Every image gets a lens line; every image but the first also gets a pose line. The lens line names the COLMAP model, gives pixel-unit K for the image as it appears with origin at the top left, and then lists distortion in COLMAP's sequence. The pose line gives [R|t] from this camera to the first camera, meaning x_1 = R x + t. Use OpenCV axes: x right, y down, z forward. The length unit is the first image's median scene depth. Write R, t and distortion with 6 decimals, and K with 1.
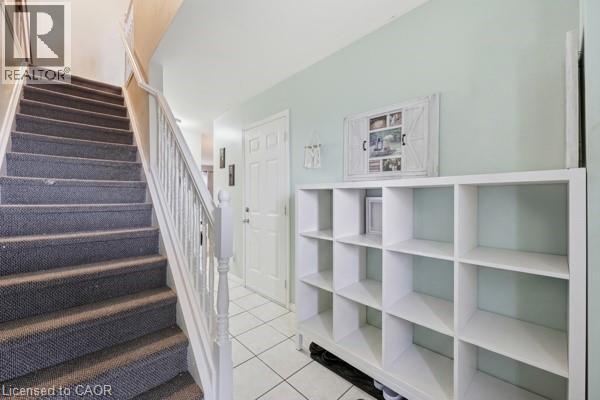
lens RADIAL K [[237.3, 0, 285.4], [0, 237.3, 198.4], [0, 0, 1]] dist [-0.003616, 0.000341]
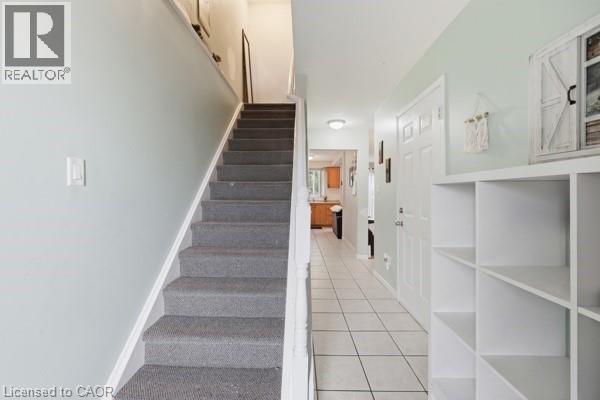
lens RADIAL K [[237.3, 0, 299.1], [0, 237.3, 193.7], [0, 0, 1]] dist [-0.003616, 0.000341]
pose [[0.733673, -0.000183, -0.679503, 0.176612], [-0.007413, 0.999938, -0.008274, -0.002277], [0.679462, 0.011107, 0.733626, 0.167806]]
